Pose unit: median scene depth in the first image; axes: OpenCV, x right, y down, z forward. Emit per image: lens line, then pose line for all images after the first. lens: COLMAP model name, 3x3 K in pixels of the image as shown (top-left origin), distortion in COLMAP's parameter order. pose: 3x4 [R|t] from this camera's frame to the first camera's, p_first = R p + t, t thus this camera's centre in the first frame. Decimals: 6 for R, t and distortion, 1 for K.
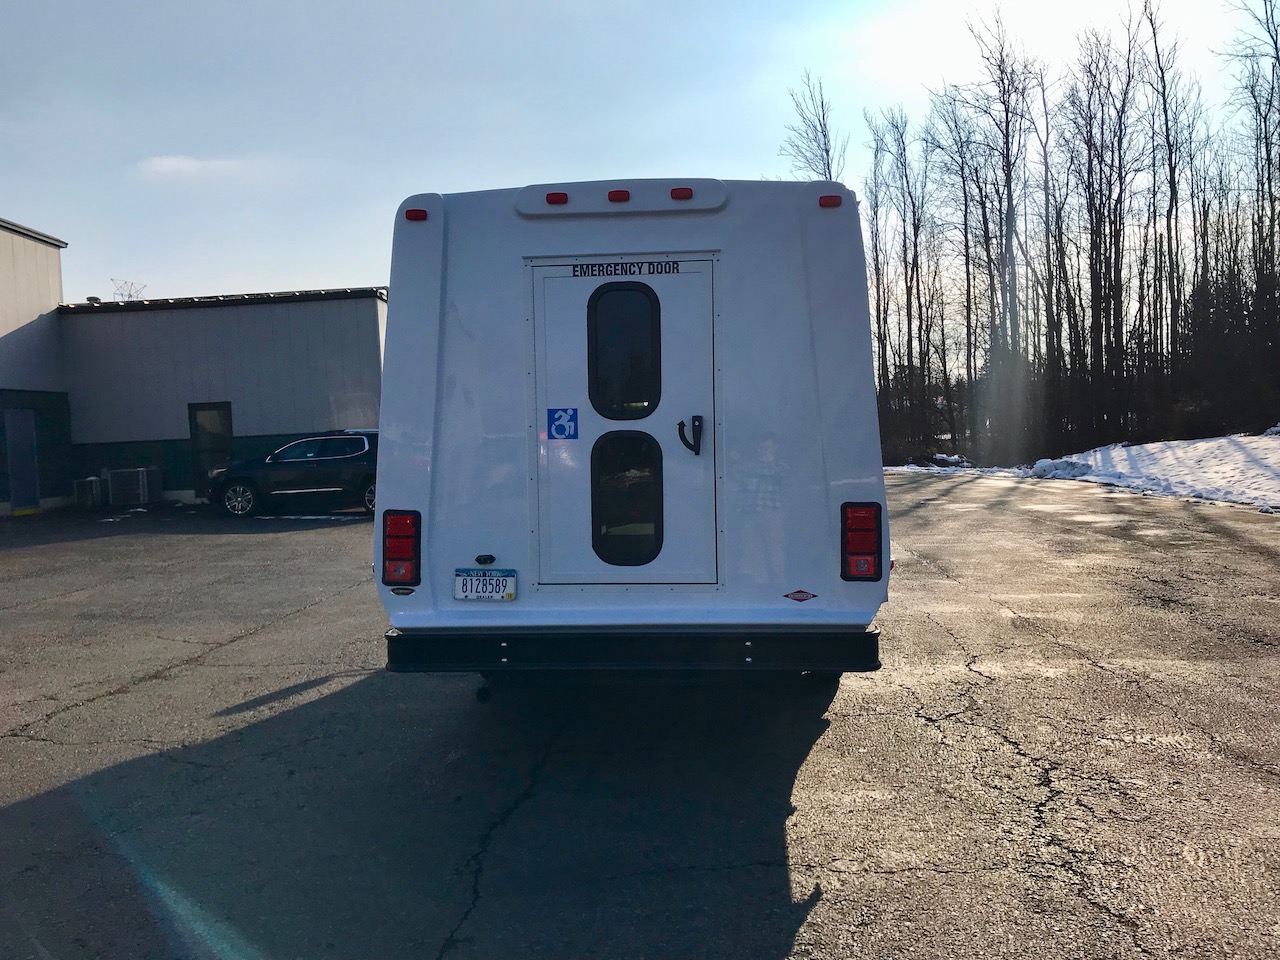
lens RADIAL K [[1056.0, 0, 640.0], [0, 1056.0, 480.0], [0, 0, 1]] dist [0.019527, -0.004628]
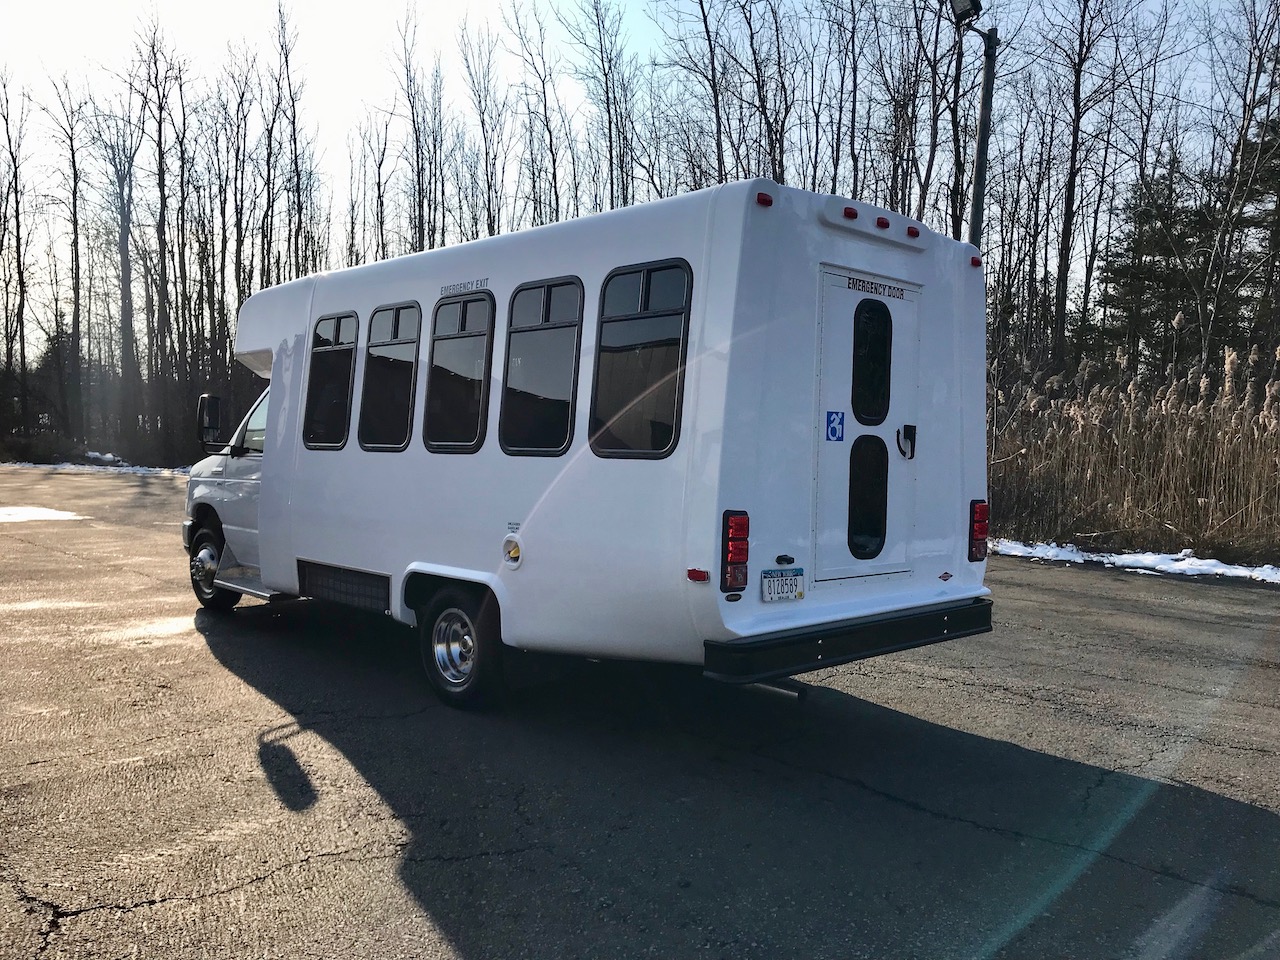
lens RADIAL K [[1048.7, 0, 643.0], [0, 1048.7, 484.4], [0, 0, 1]] dist [-0.007456, -0.003770]
pose [[0.664972, 0.004787, 0.746853, -0.981804], [-0.007036, 0.999975, -0.000144, 0.005996], [-0.746835, -0.005159, 0.664989, 0.451478]]
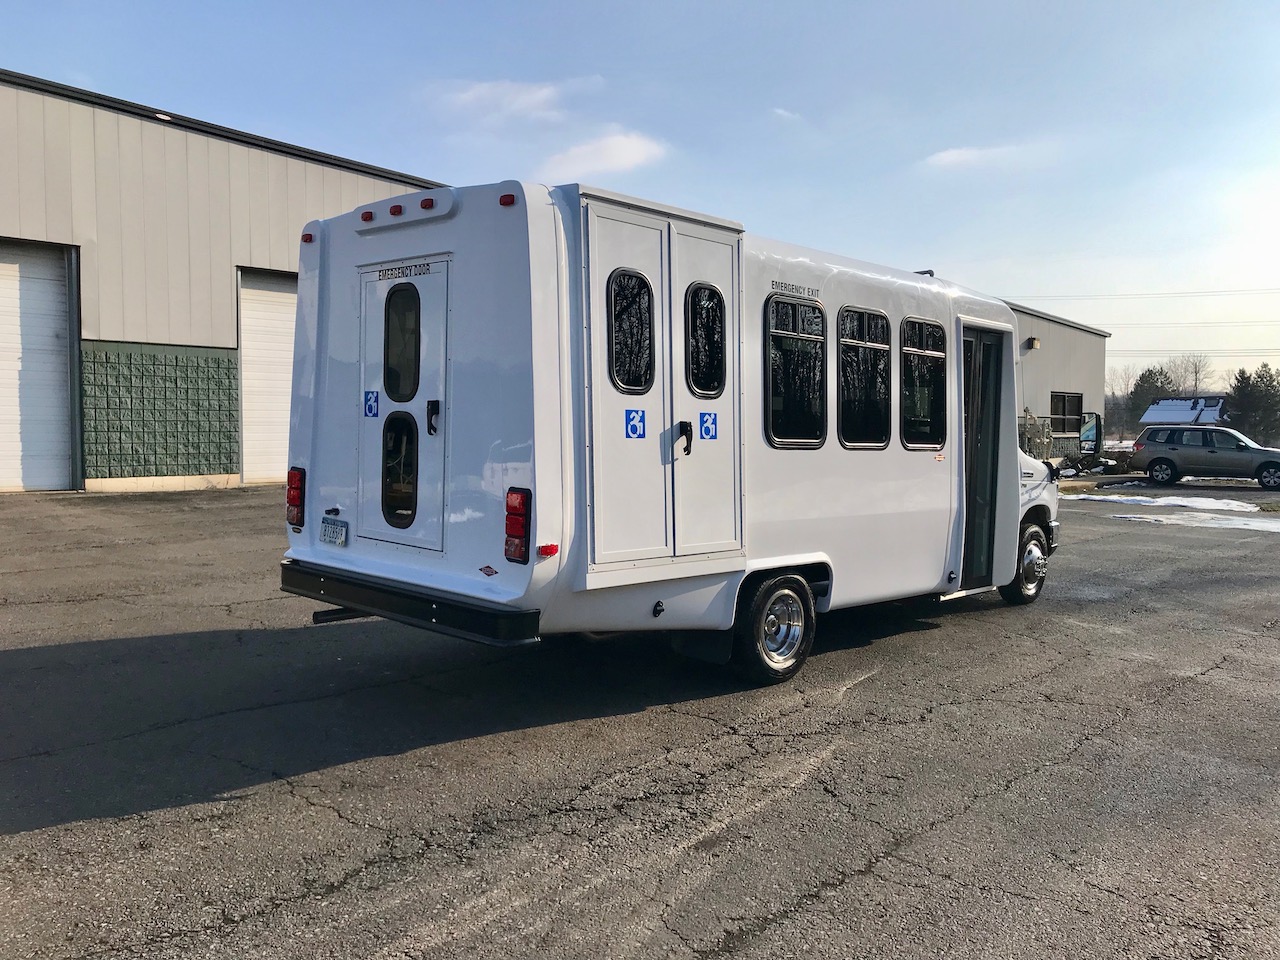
lens RADIAL K [[1058.4, 0, 642.9], [0, 1058.4, 489.9], [0, 0, 1]] dist [0.041812, 0.001857]
pose [[0.767407, 0.080376, -0.636103, 0.944309], [-0.066111, 0.996743, 0.046187, -0.032227], [0.637743, 0.006609, 0.770221, 0.267724]]
